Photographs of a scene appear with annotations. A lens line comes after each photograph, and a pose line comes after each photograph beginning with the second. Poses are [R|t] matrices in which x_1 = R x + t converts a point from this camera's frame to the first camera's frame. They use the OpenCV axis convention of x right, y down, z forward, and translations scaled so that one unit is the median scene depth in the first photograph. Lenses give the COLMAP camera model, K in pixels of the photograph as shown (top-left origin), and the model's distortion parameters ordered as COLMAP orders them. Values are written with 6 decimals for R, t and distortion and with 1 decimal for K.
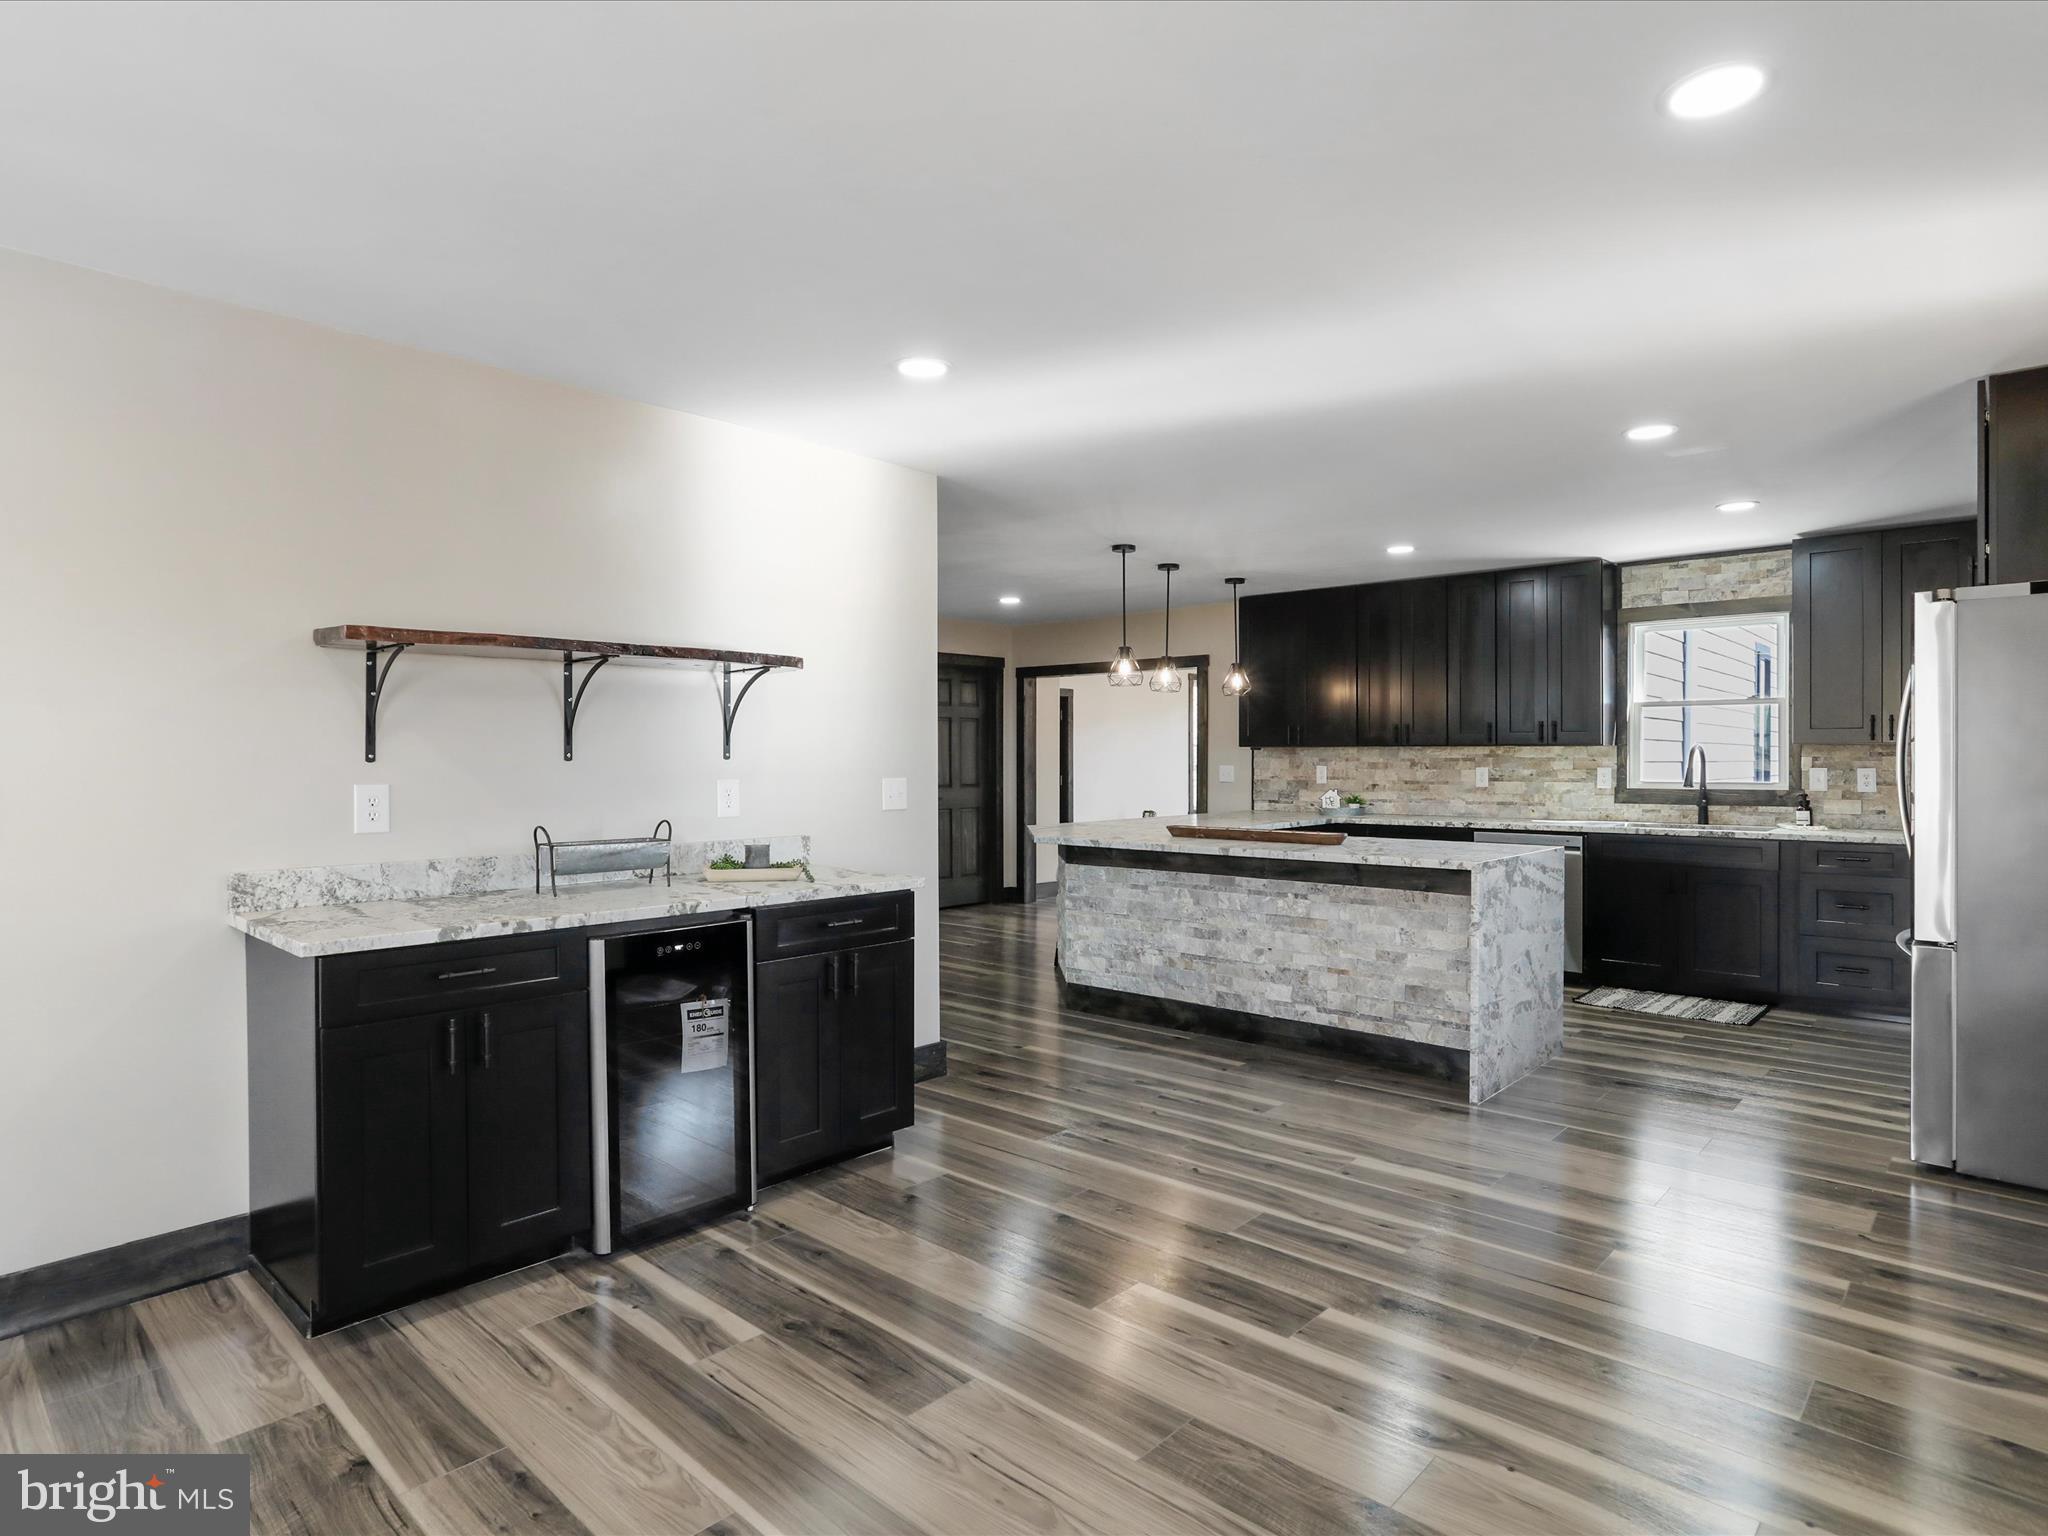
lens RADIAL K [[1116.0, 0, 1010.6], [0, 1116.0, 760.9], [0, 0, 1]] dist [-0.055498, 0.014695]
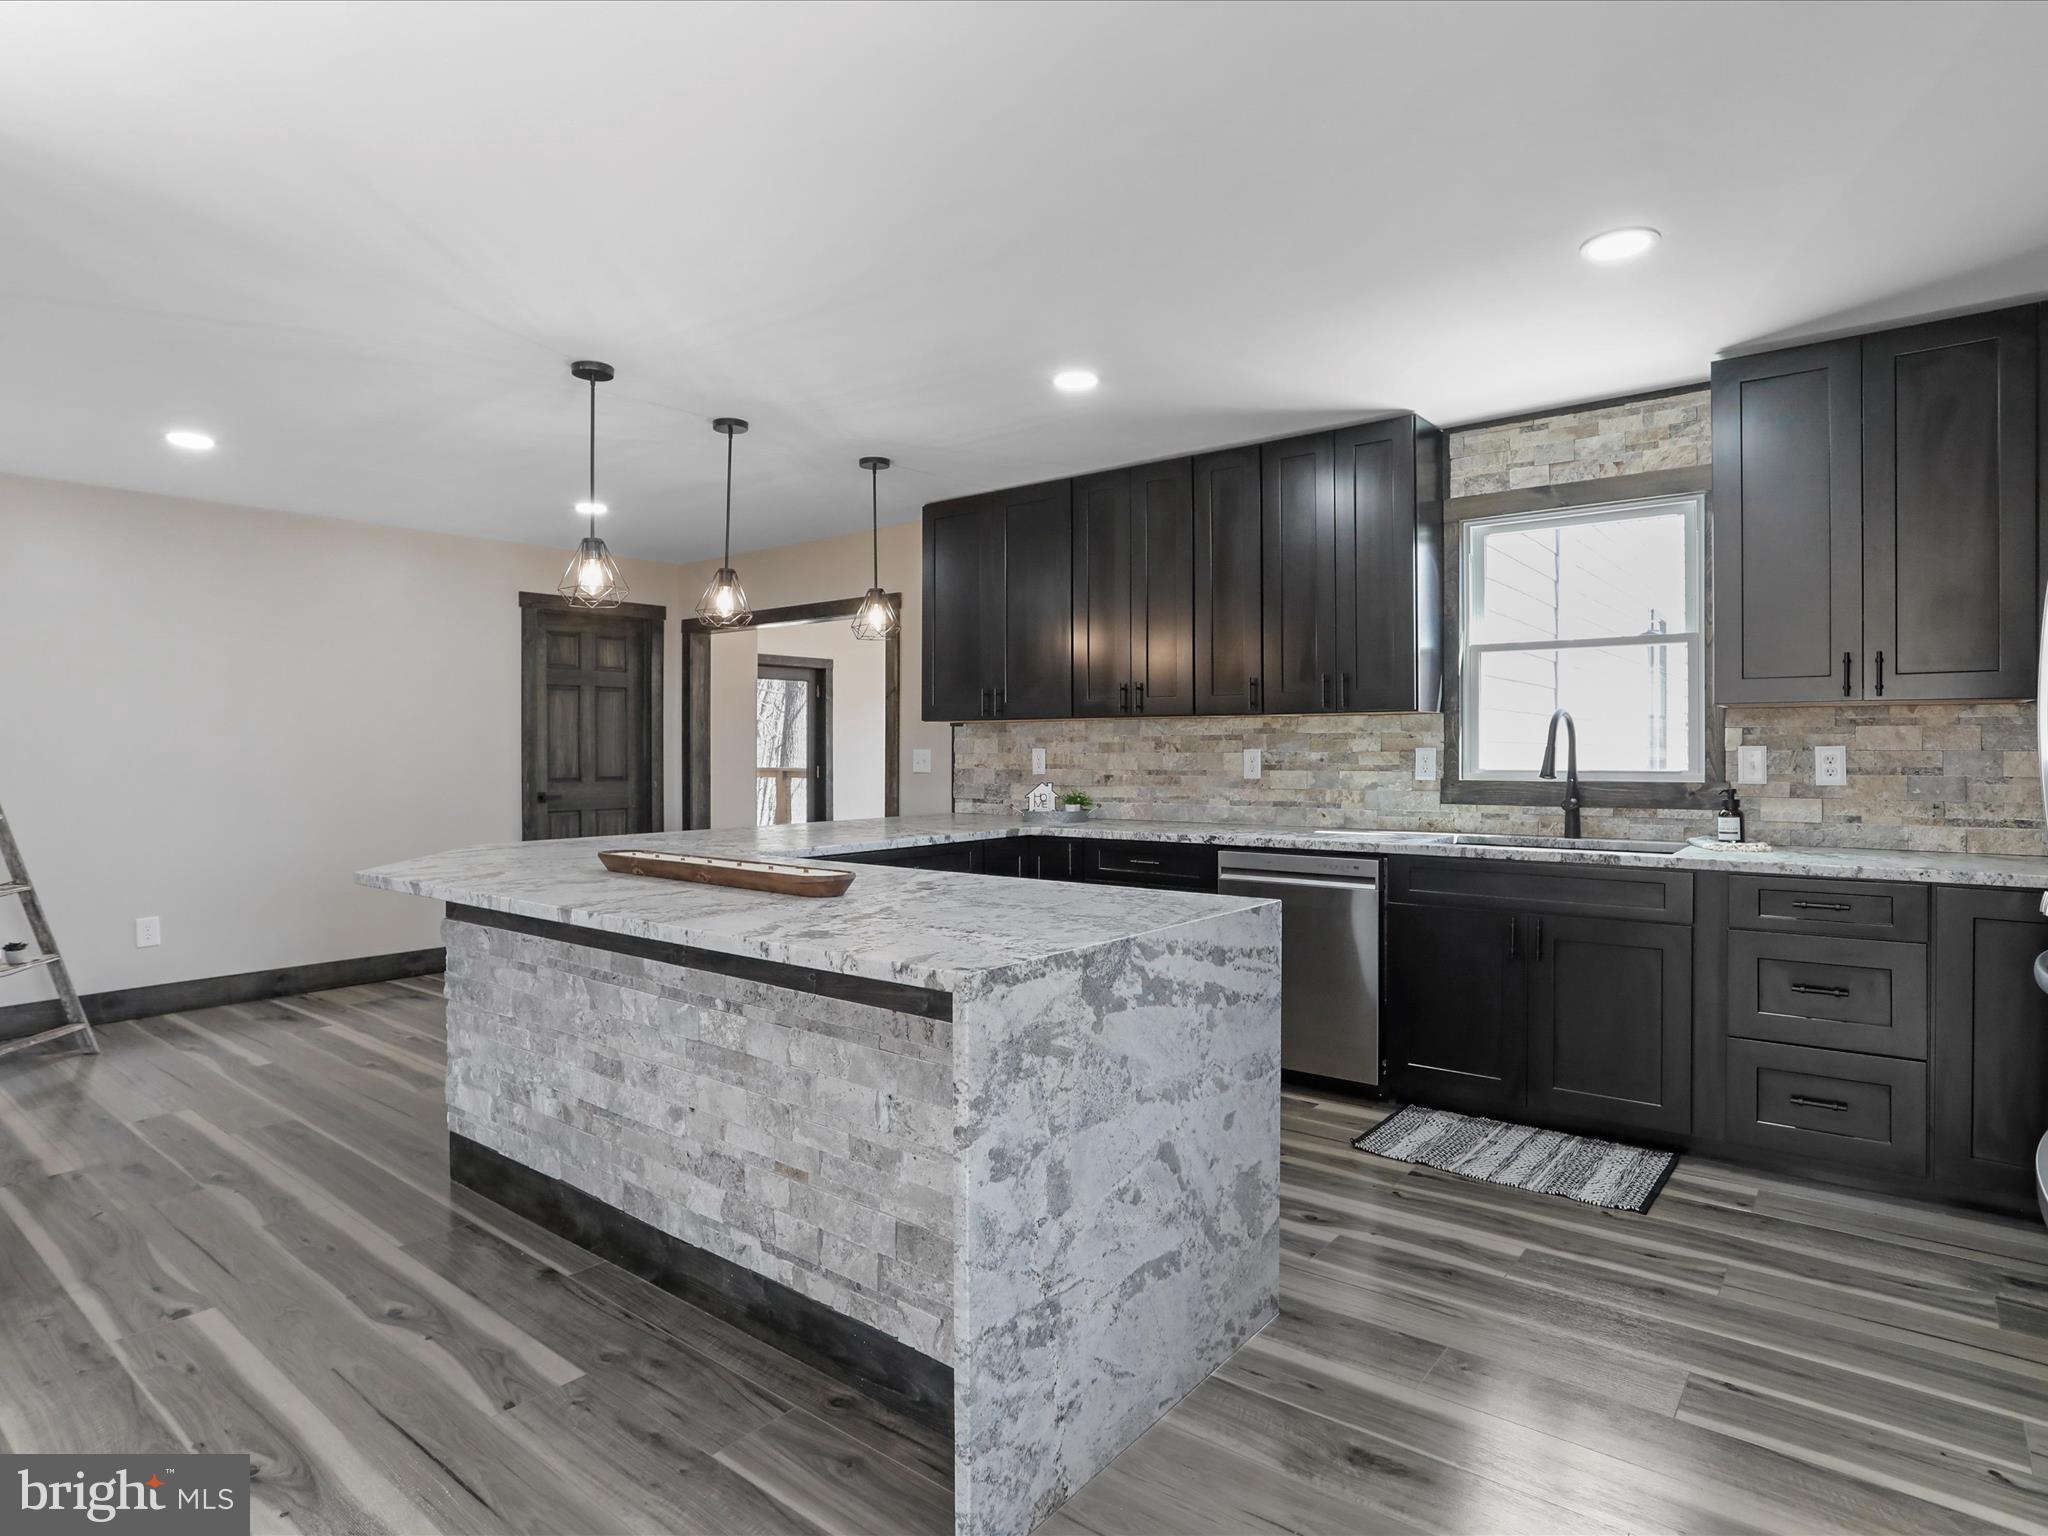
lens RADIAL K [[1116.0, 0, 1016.9], [0, 1116.0, 753.5], [0, 0, 1]] dist [-0.055498, 0.014695]
pose [[0.996844, -0.000586, 0.079388, 0.284887], [0.000636, 1.000000, -0.000597, 0.010795], [-0.079387, 0.000646, 0.996844, 0.424694]]
